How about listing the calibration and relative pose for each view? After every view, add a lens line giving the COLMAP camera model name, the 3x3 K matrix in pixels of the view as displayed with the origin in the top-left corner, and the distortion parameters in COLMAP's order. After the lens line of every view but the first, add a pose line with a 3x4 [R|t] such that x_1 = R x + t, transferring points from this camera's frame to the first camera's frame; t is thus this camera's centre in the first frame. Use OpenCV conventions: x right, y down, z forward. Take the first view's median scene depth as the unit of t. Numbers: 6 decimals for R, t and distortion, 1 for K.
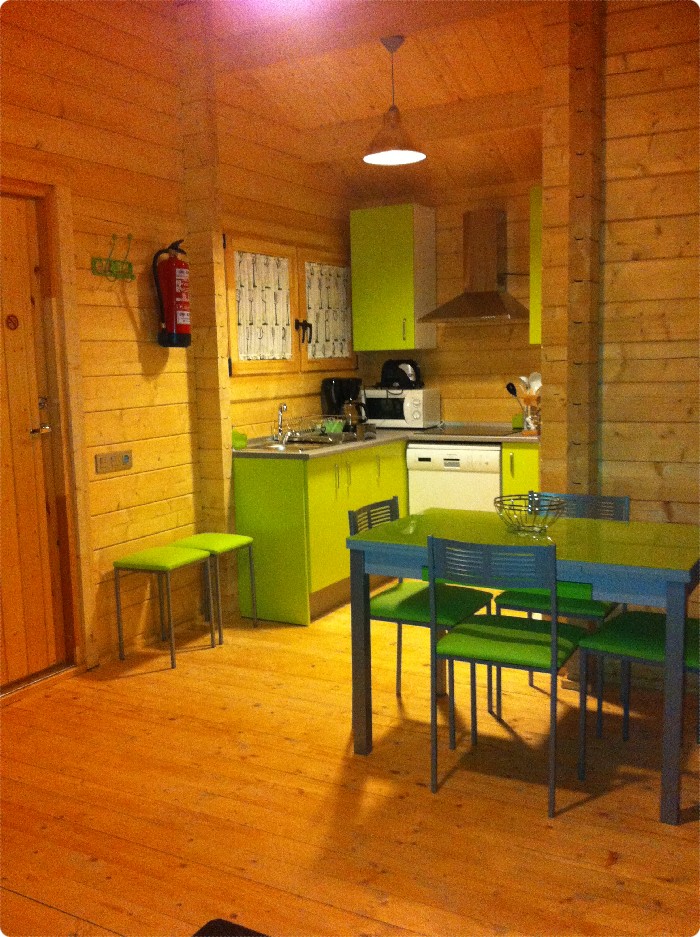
lens RADIAL K [[890.7, 0, 350.0], [0, 890.7, 468.5], [0, 0, 1]] dist [0.111515, -0.325816]
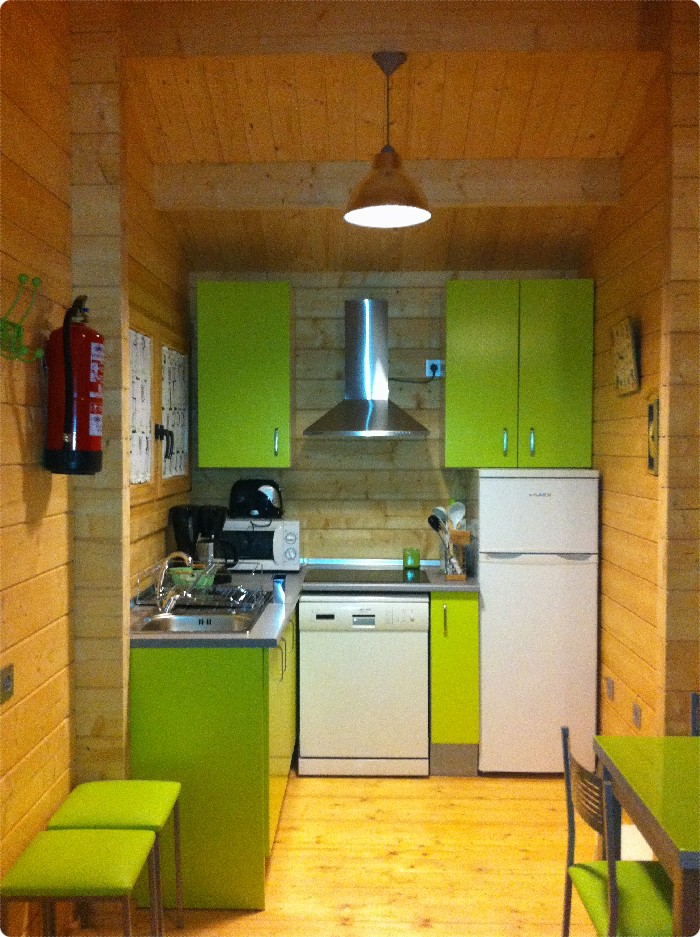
lens RADIAL K [[890.7, 0, 350.0], [0, 890.7, 468.5], [0, 0, 1]] dist [0.111515, -0.325816]
pose [[0.882018, 0.016113, 0.470940, -0.255808], [0.031212, 0.995223, -0.092508, -0.064760], [-0.470180, 0.096293, 0.877302, 0.328707]]
